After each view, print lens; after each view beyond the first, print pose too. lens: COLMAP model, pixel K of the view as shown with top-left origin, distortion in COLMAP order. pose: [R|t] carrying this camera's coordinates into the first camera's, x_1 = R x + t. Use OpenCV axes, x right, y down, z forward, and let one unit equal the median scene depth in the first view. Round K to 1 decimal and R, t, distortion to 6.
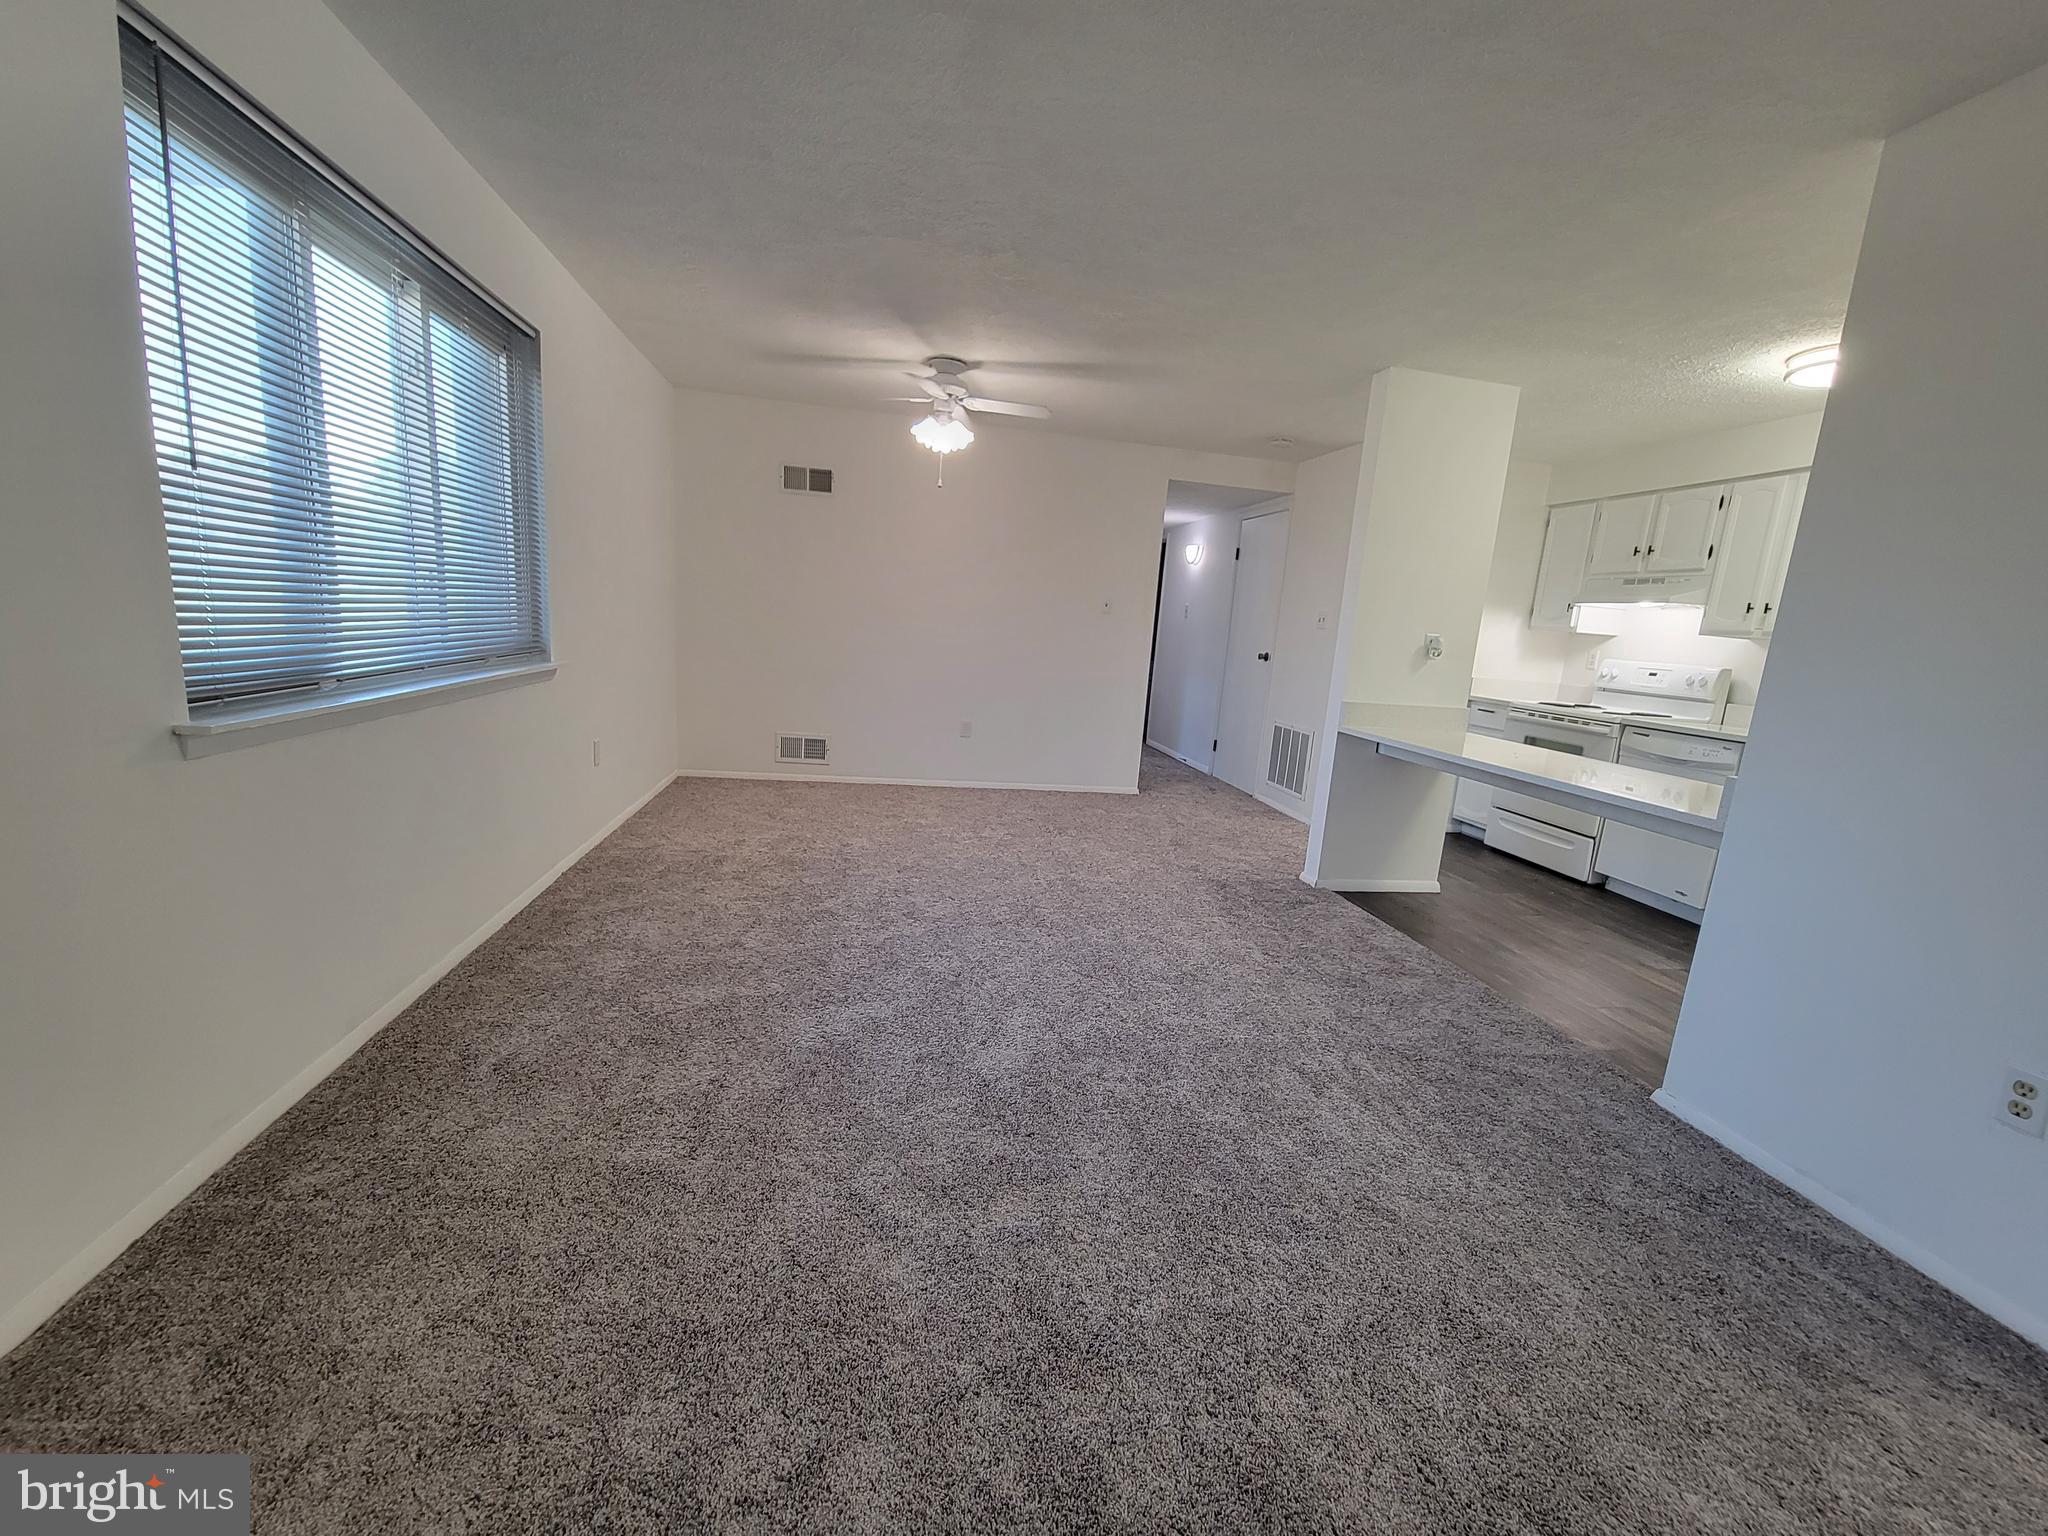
lens RADIAL K [[839.3, 0, 1026.4], [0, 839.3, 778.4], [0, 0, 1]] dist [-0.000098, -0.000189]
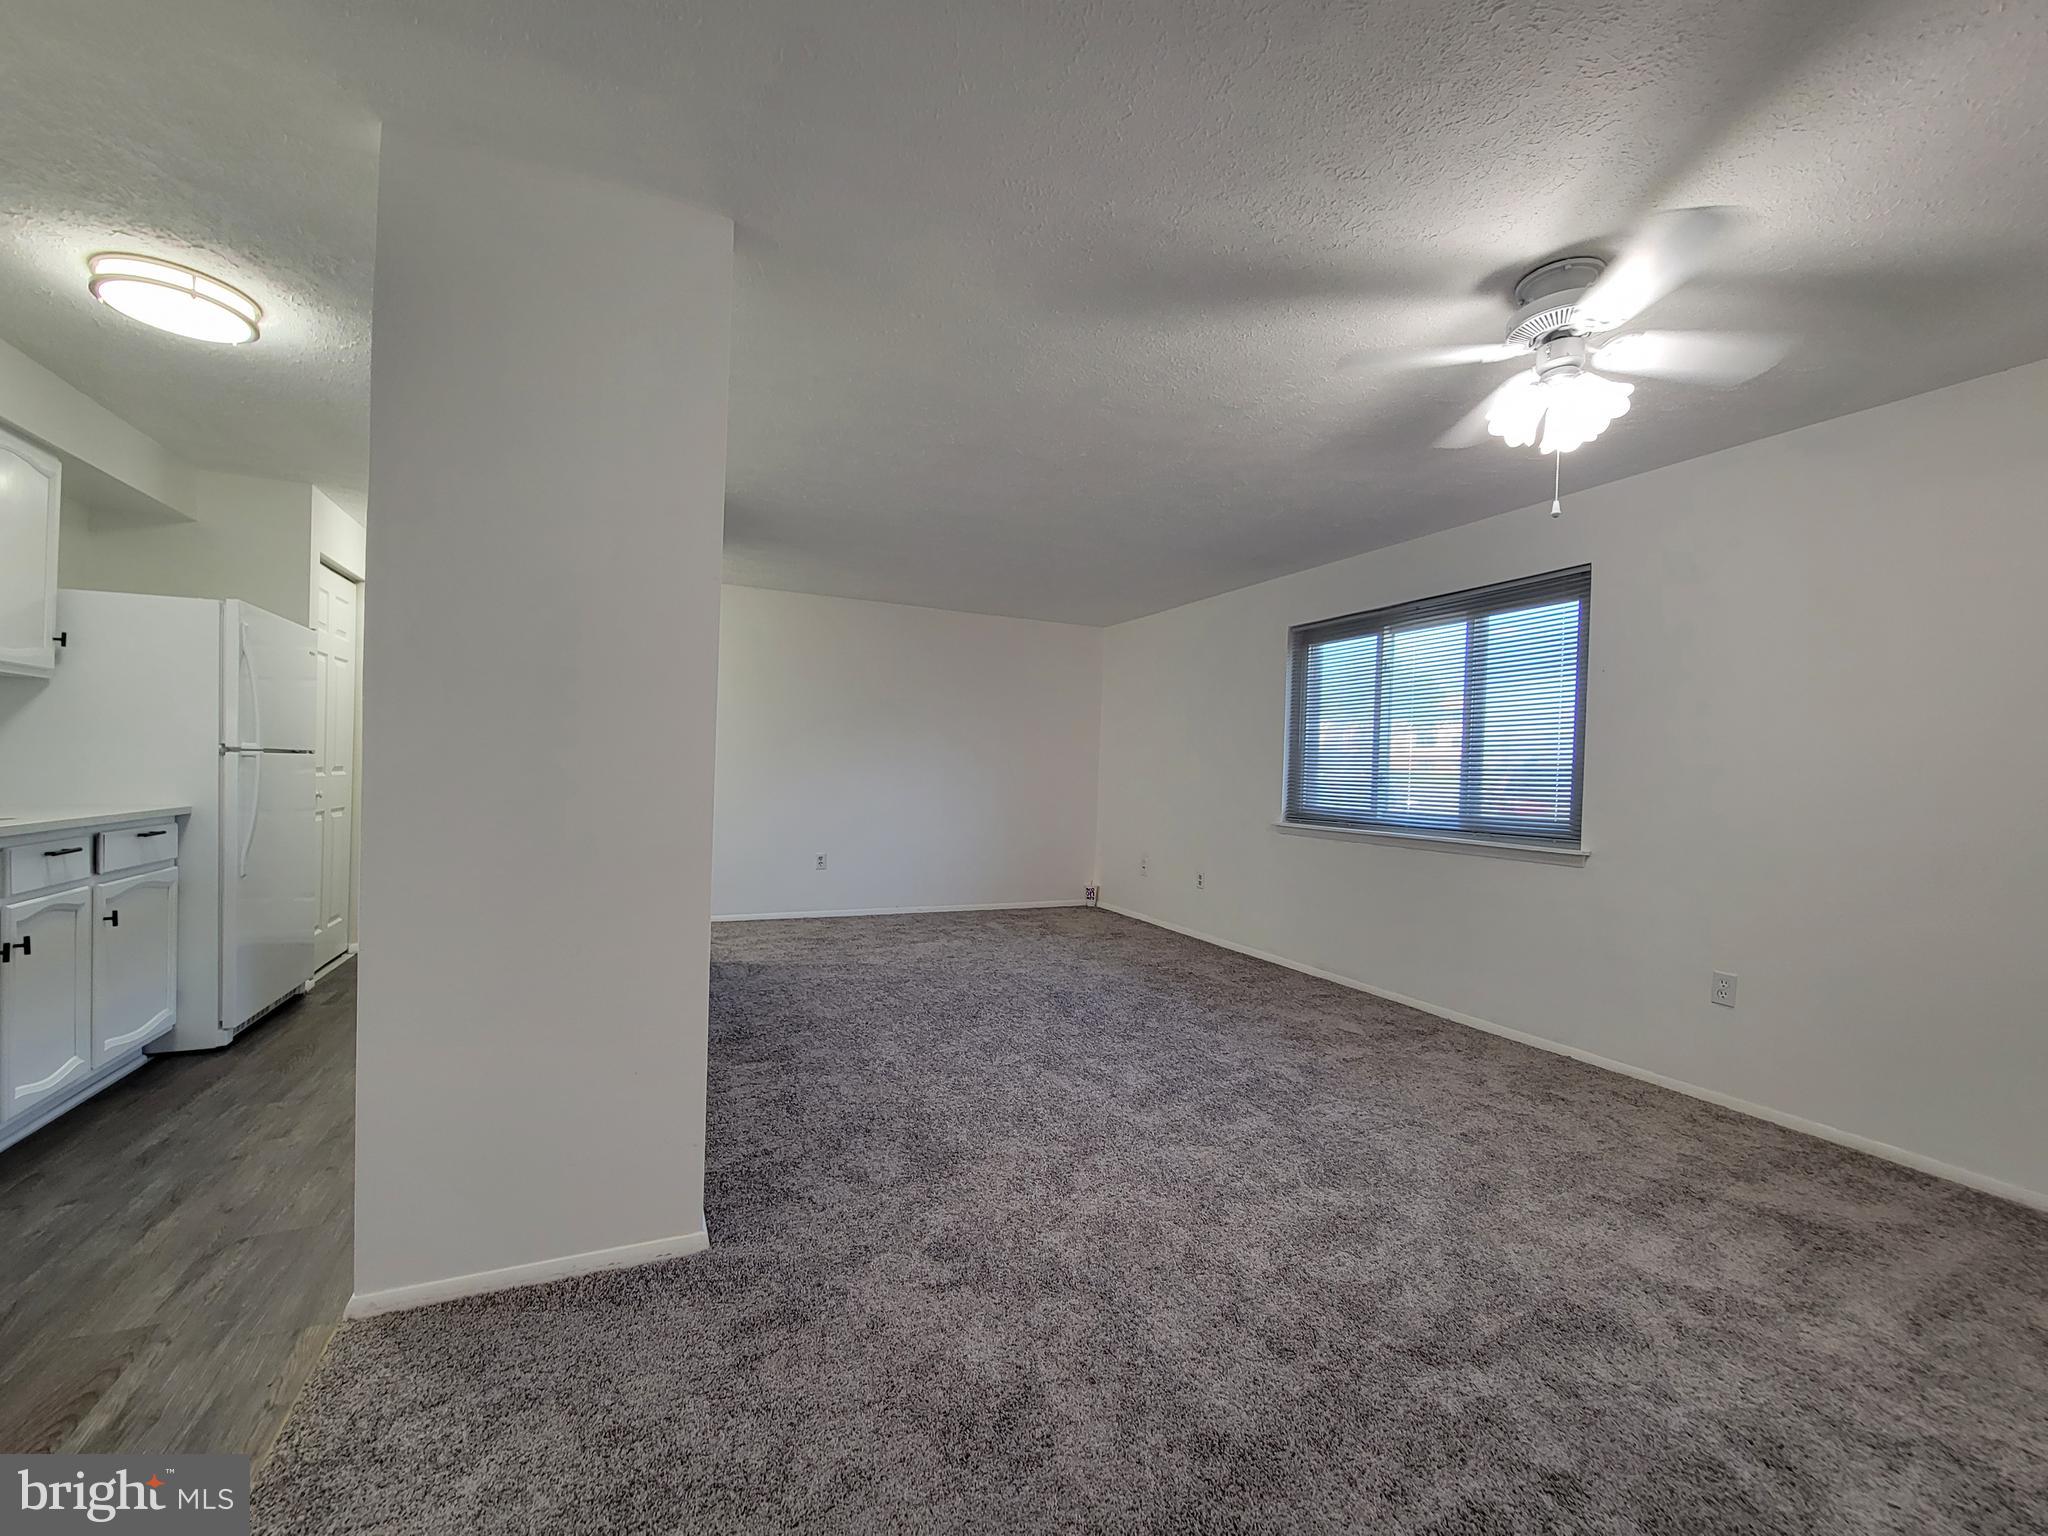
lens RADIAL K [[839.3, 0, 1026.4], [0, 839.3, 778.4], [0, 0, 1]] dist [-0.000098, -0.000189]
pose [[-0.962463, -0.102529, -0.251301, 0.270874], [-0.148363, 0.974070, 0.170807, -0.215594], [0.227272, 0.201680, -0.952719, 1.290244]]
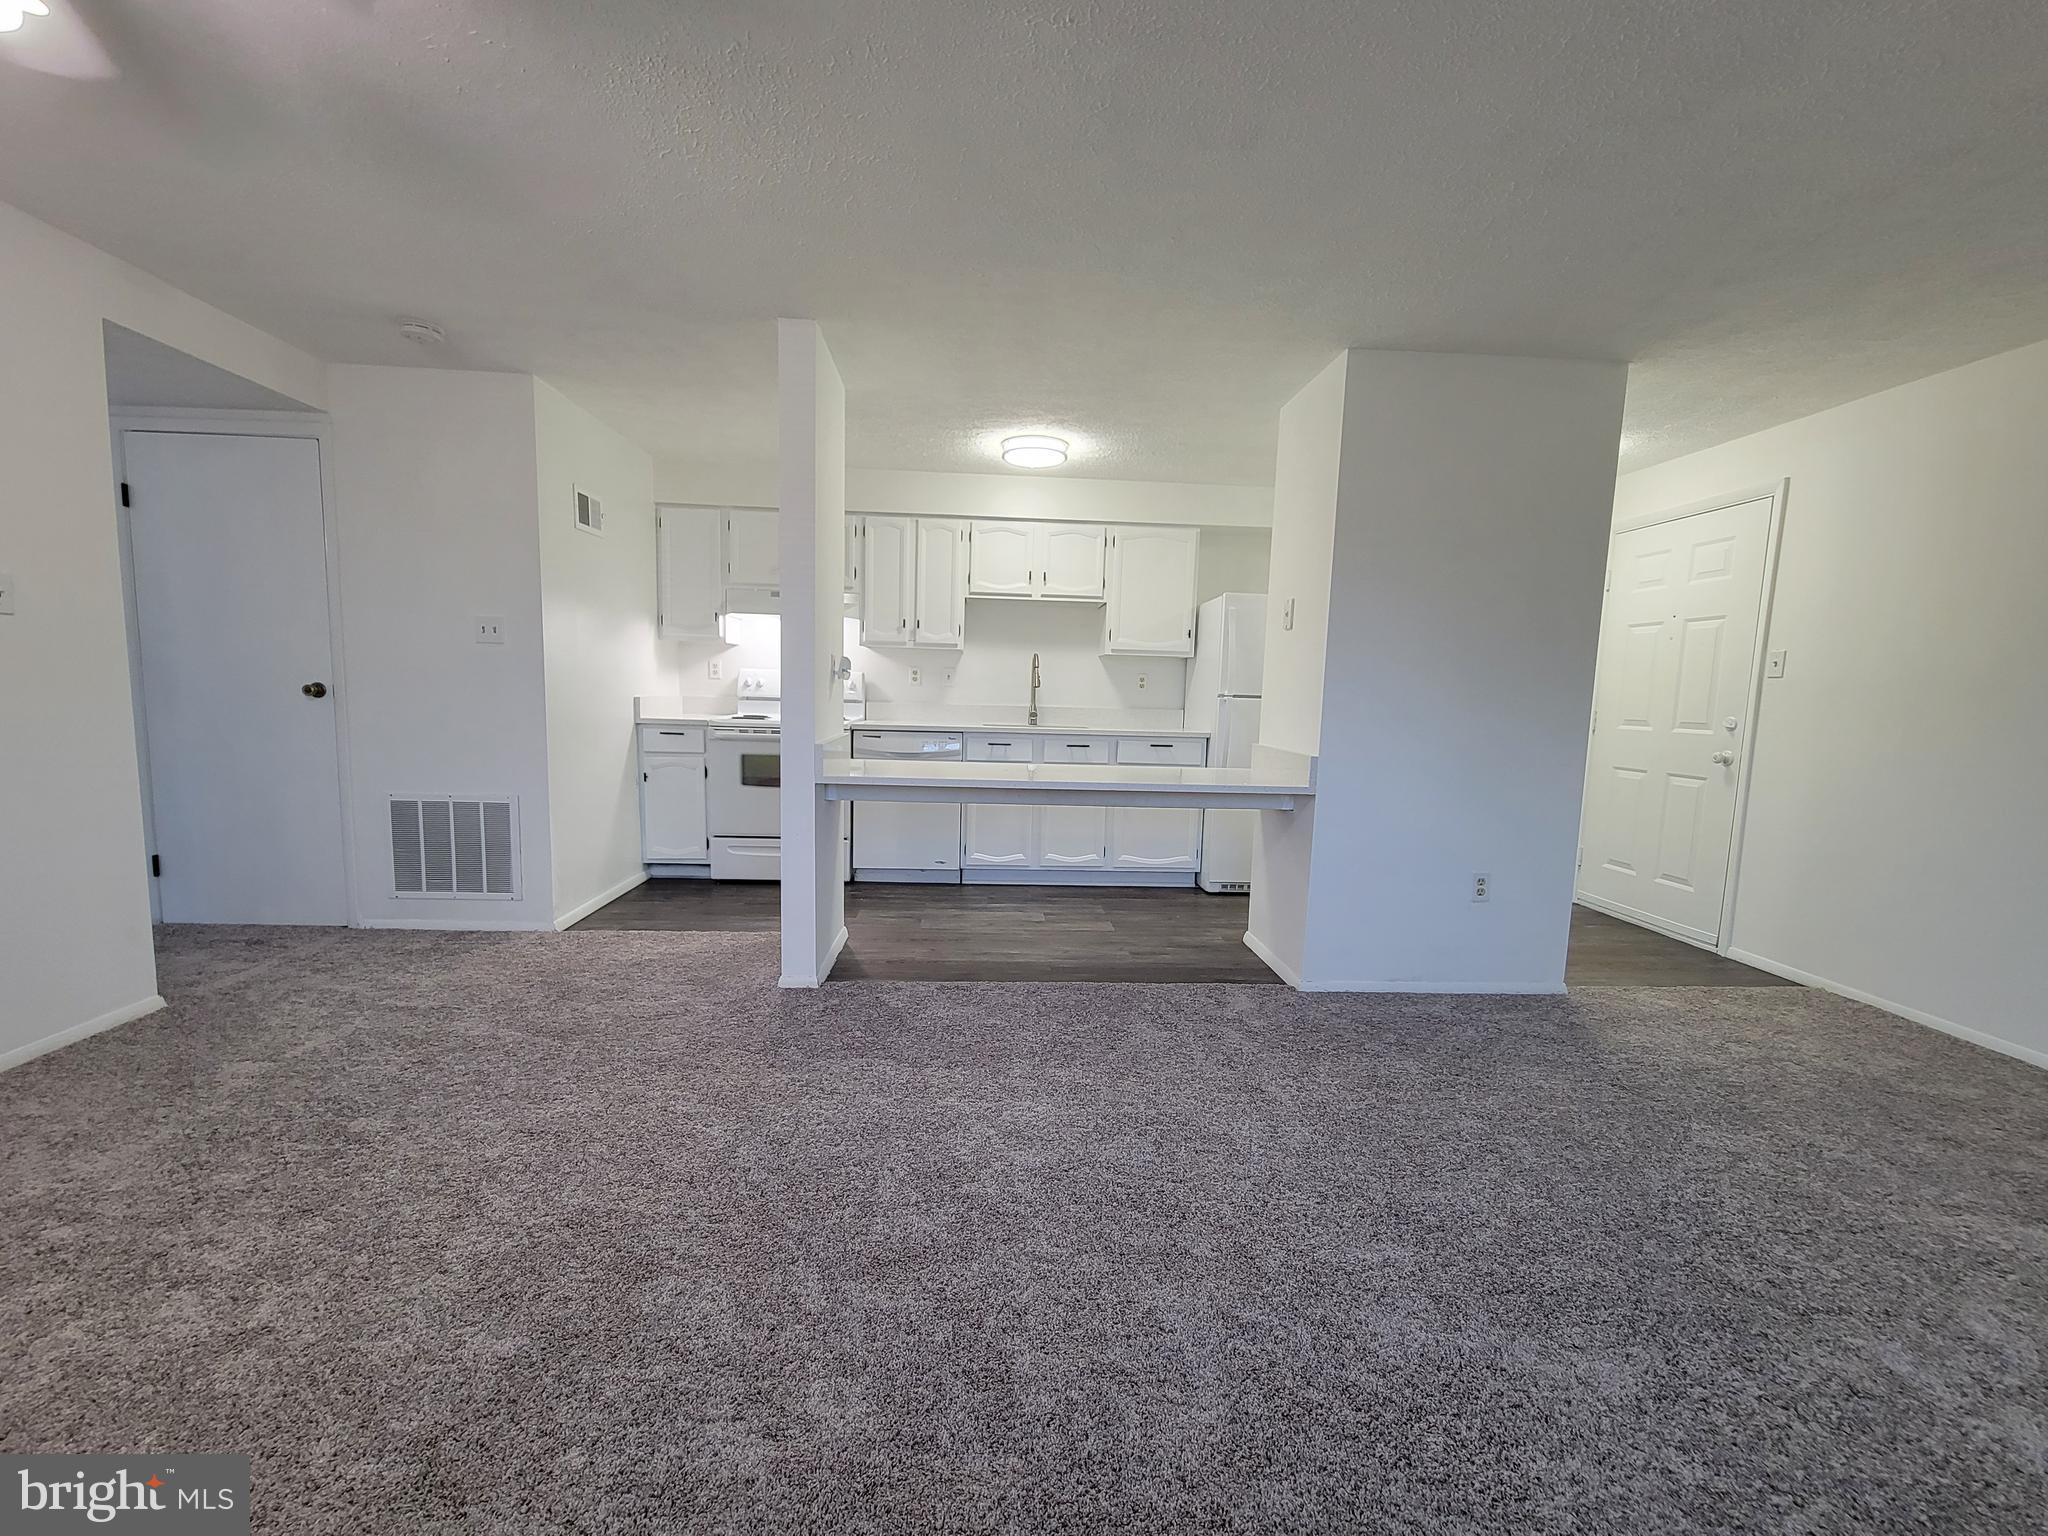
lens RADIAL K [[839.3, 0, 1026.4], [0, 839.3, 778.4], [0, 0, 1]] dist [-0.000098, -0.000189]
pose [[0.124156, -0.176805, 0.976384, -0.301463], [0.163944, 0.974129, 0.155550, -0.125430], [-0.978625, 0.140760, 0.149930, 0.585963]]
